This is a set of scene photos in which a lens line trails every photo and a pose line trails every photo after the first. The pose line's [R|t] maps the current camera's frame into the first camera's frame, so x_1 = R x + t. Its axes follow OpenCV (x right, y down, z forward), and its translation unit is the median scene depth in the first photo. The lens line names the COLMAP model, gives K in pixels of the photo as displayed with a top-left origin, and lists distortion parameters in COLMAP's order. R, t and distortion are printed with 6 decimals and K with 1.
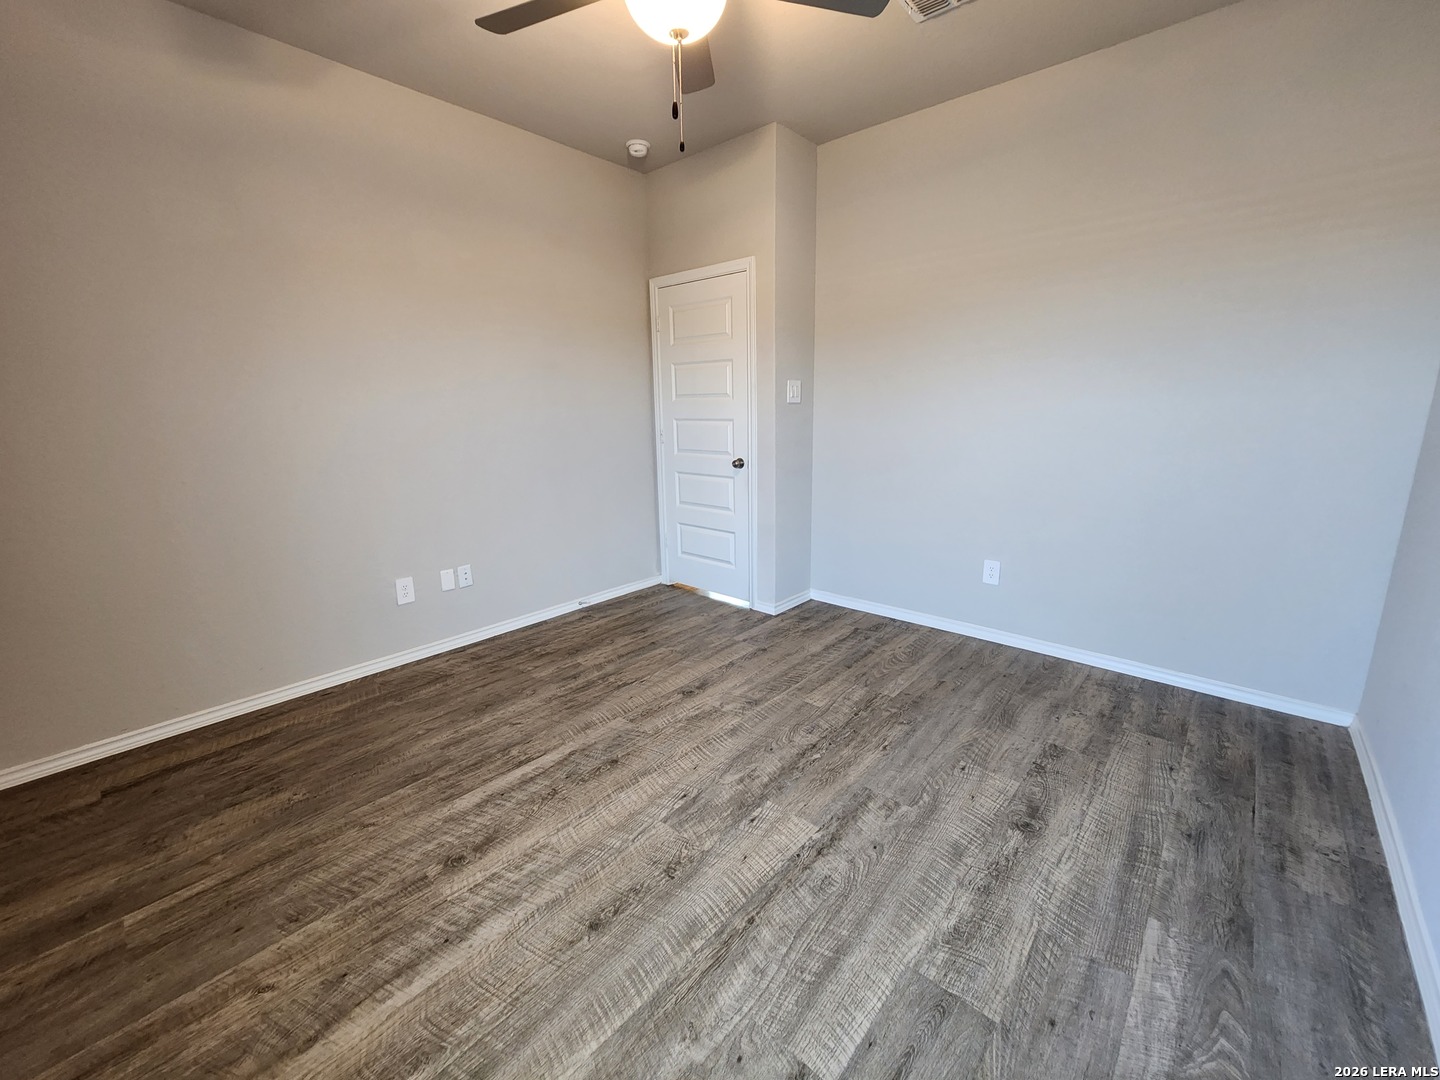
lens RADIAL K [[589.3, 0, 731.8], [0, 589.3, 532.9], [0, 0, 1]] dist [-0.000410, -0.000856]
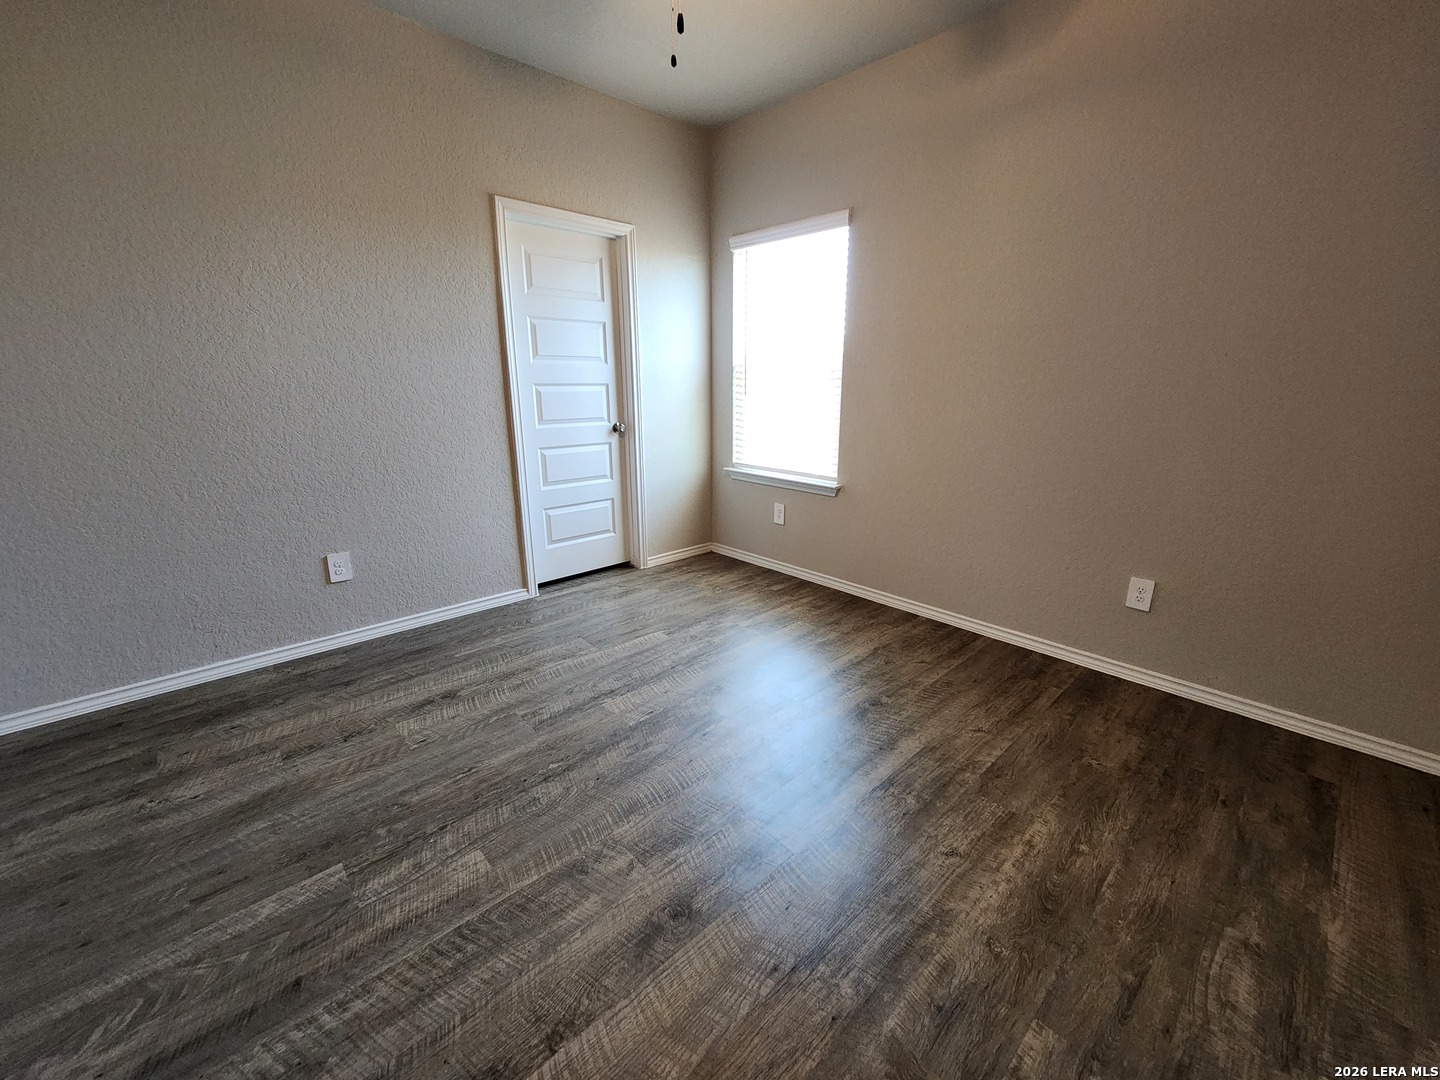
lens RADIAL K [[589.3, 0, 731.8], [0, 589.3, 532.9], [0, 0, 1]] dist [-0.000410, -0.000856]
pose [[-0.996001, -0.013429, 0.088328, -0.208279], [0.028124, 0.891256, 0.452627, -0.347000], [-0.084801, 0.453301, -0.887314, 1.695313]]
